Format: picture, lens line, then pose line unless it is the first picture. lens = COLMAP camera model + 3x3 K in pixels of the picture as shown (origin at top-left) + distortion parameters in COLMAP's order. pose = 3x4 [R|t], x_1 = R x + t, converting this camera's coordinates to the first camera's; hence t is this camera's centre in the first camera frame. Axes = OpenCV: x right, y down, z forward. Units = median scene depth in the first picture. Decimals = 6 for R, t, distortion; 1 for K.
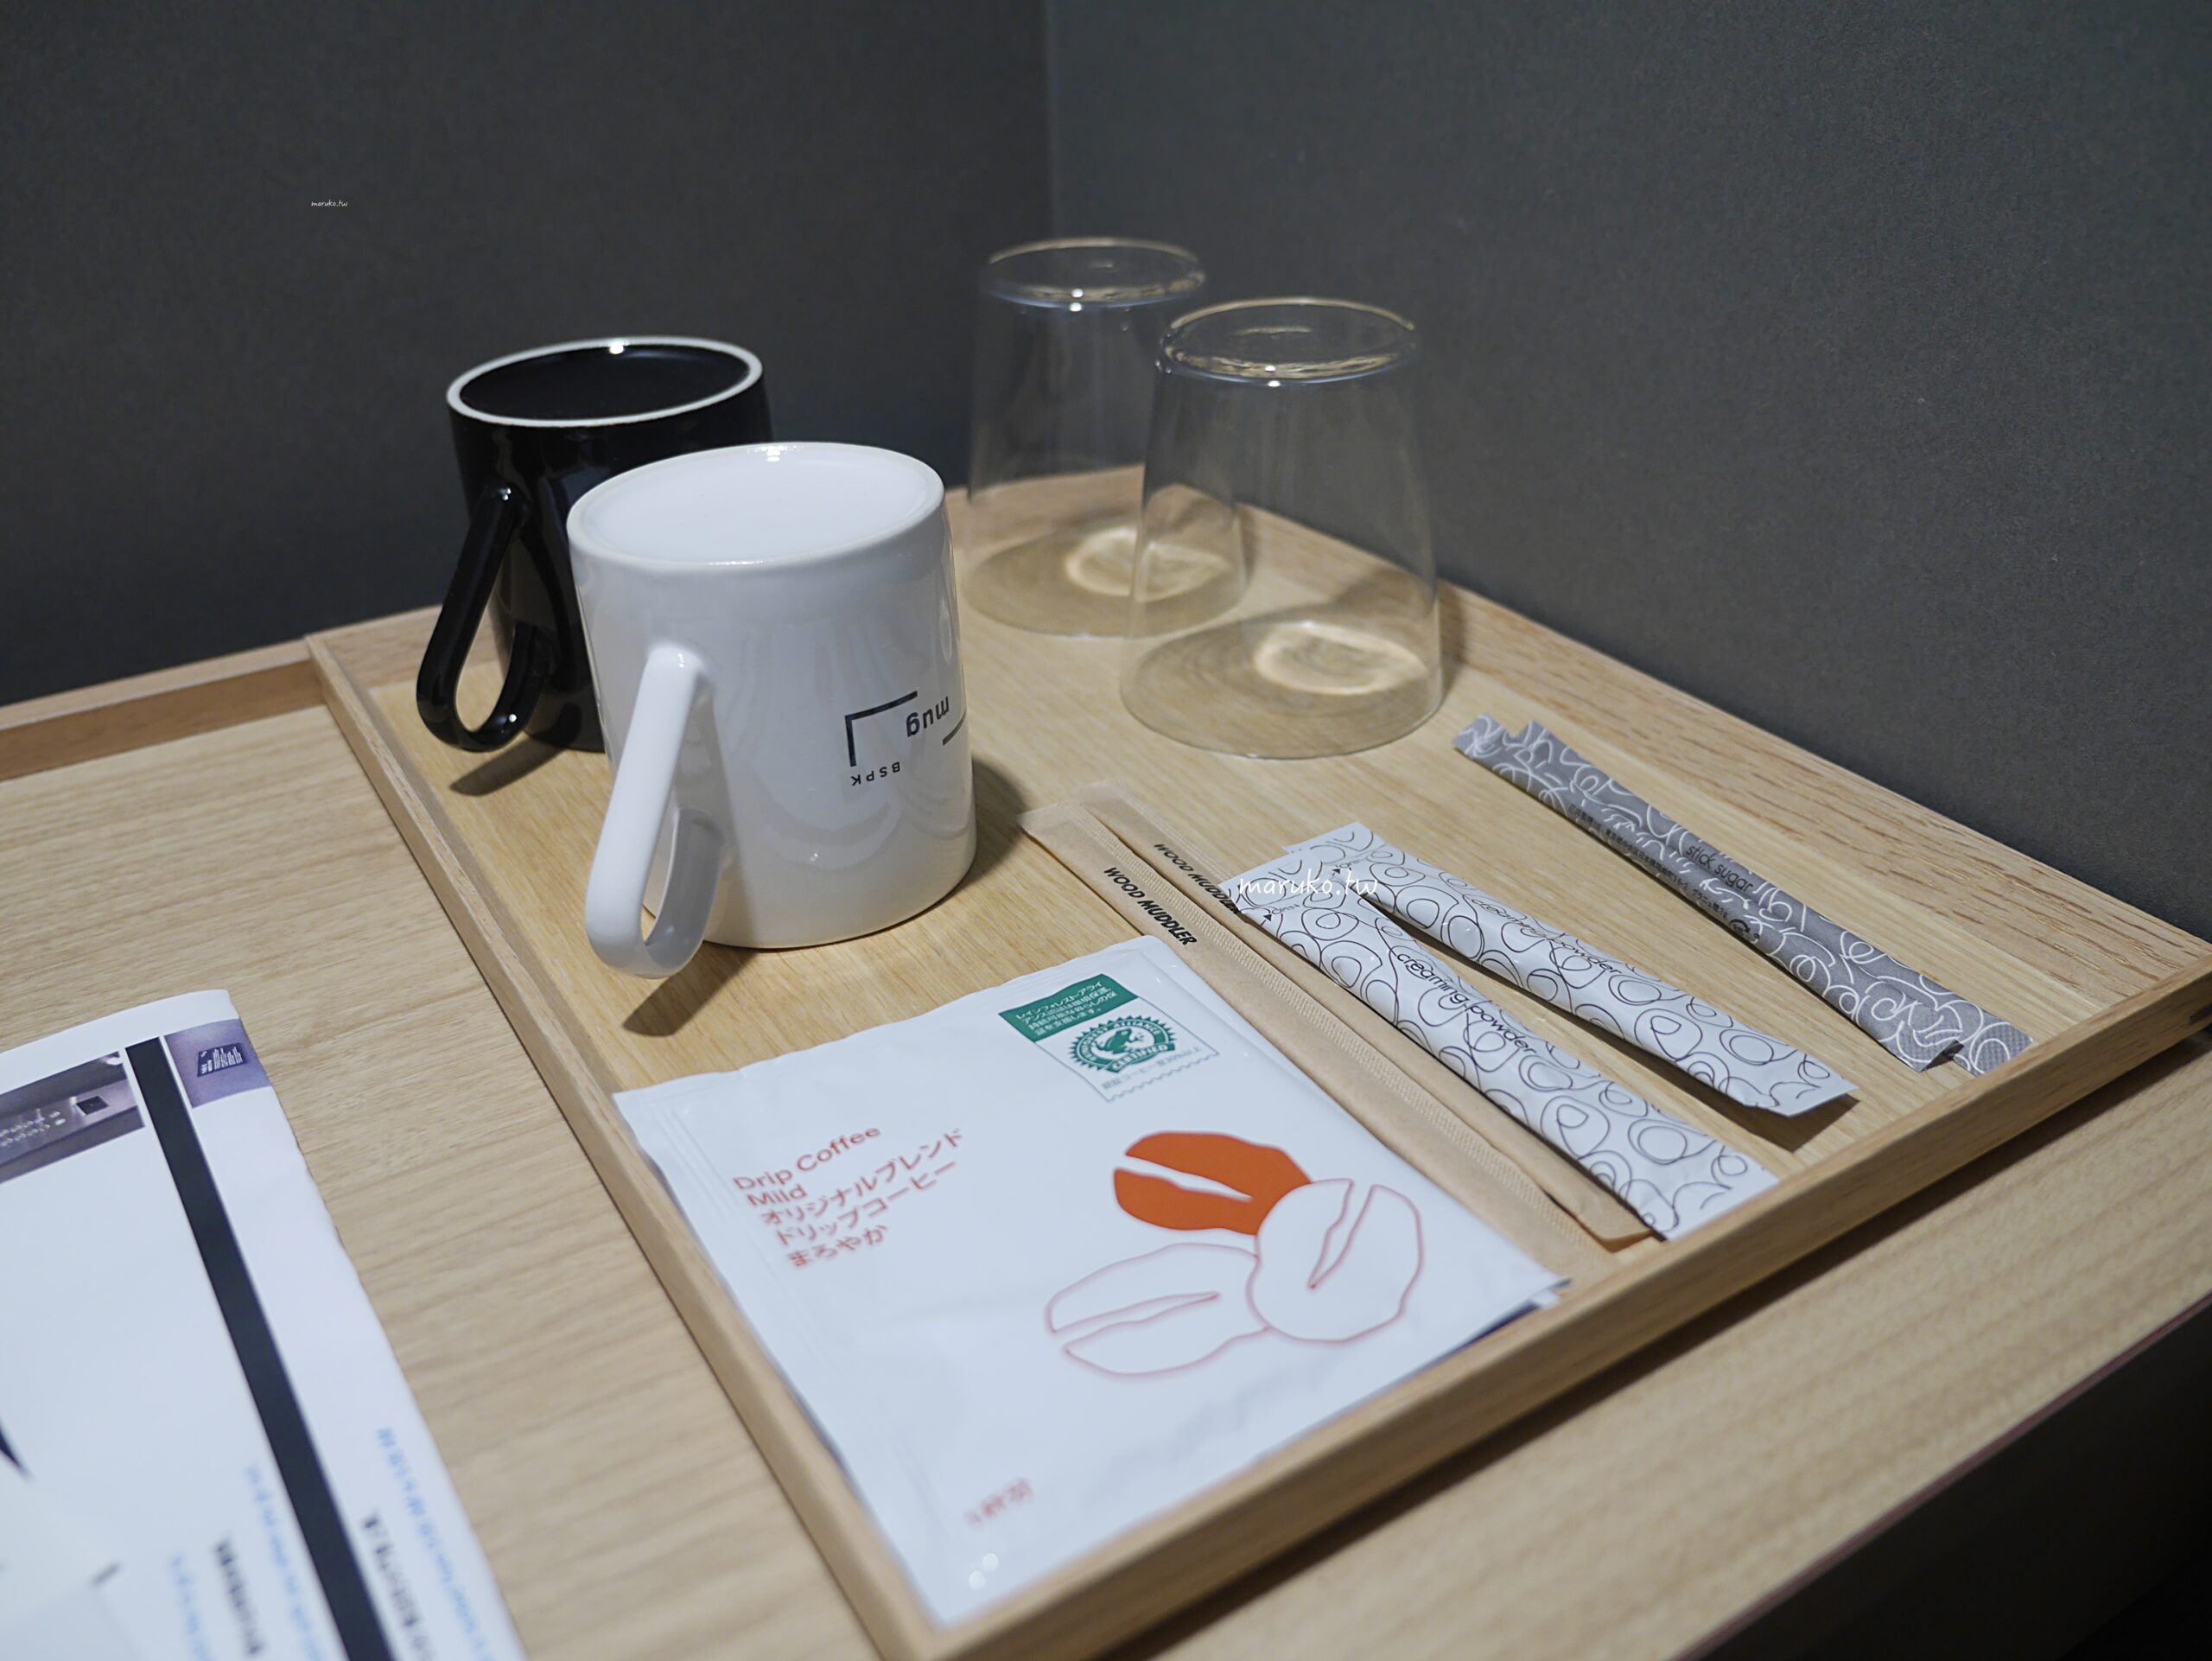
lens RADIAL K [[1945.7, 0, 1106.0], [0, 1945.7, 830.5], [0, 0, 1]] dist [-0.003404, -0.003765]
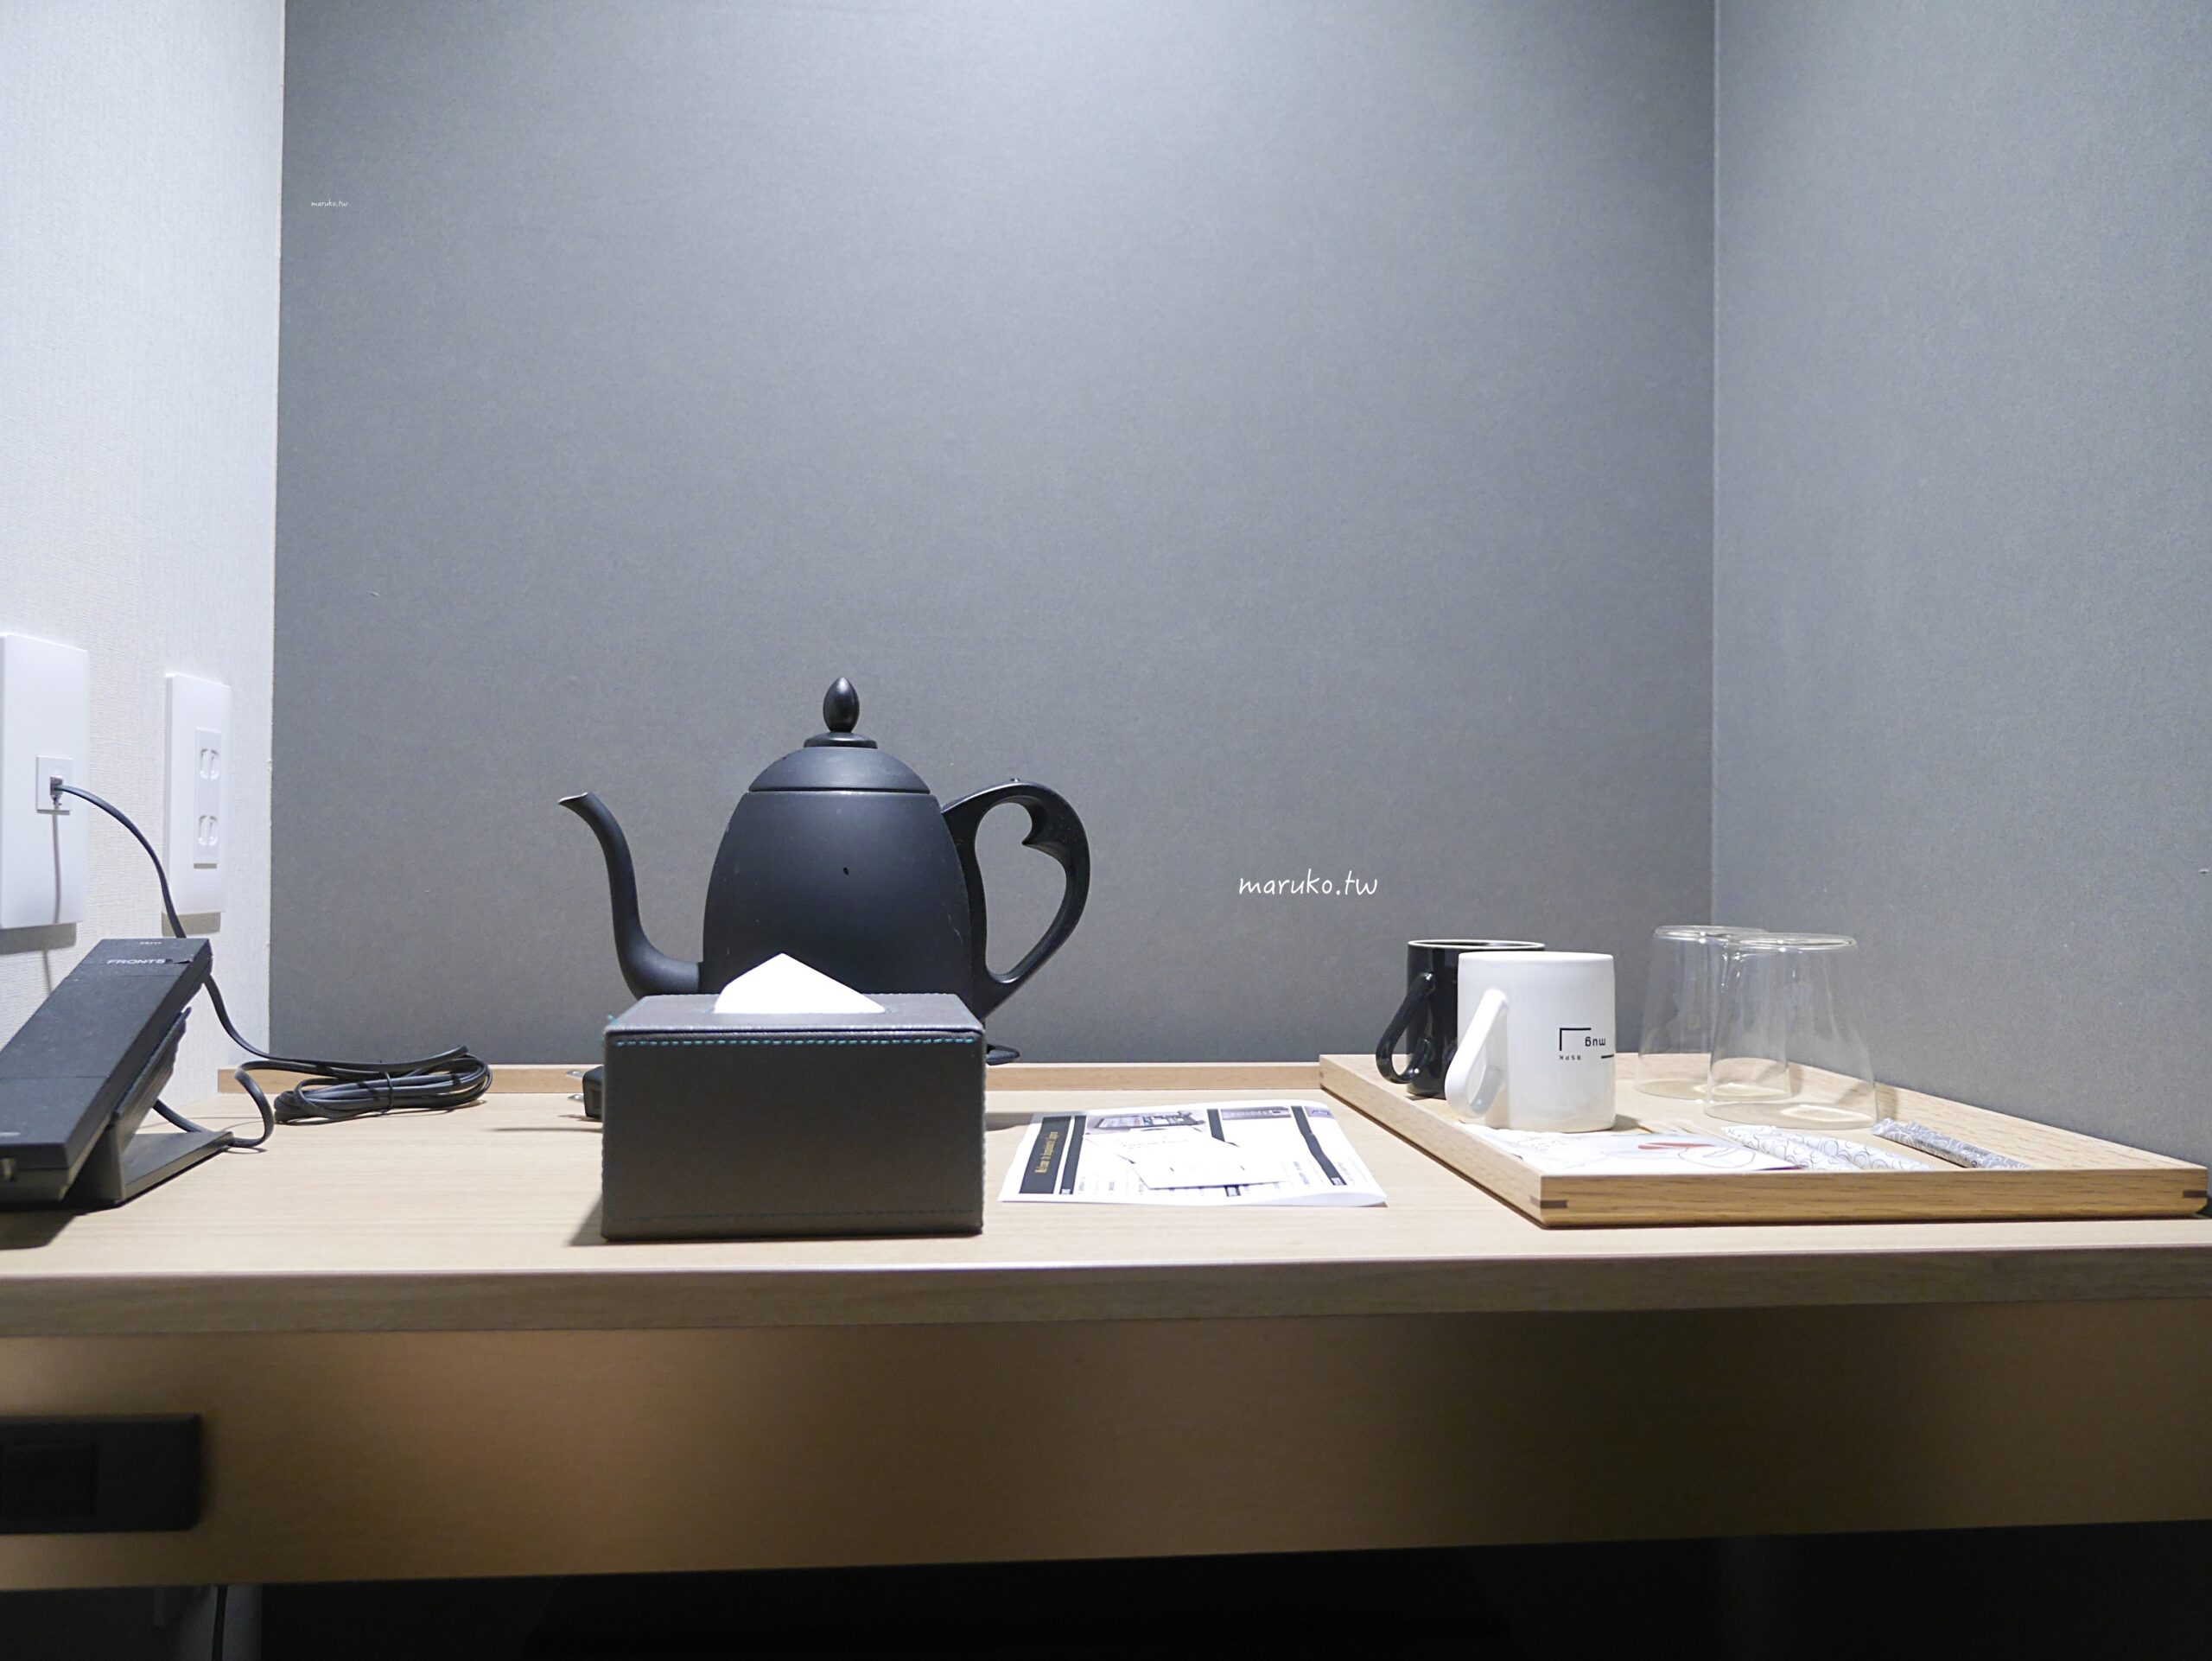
lens RADIAL K [[1780.9, 0, 1106.0], [0, 1780.9, 830.5], [0, 0, 1]] dist [0.000583, 0.000542]
pose [[0.901472, 0.042517, -0.430745, 0.247103], [-0.245195, 0.870250, -0.427251, 0.661803], [0.356690, 0.490772, 0.794931, -0.897275]]
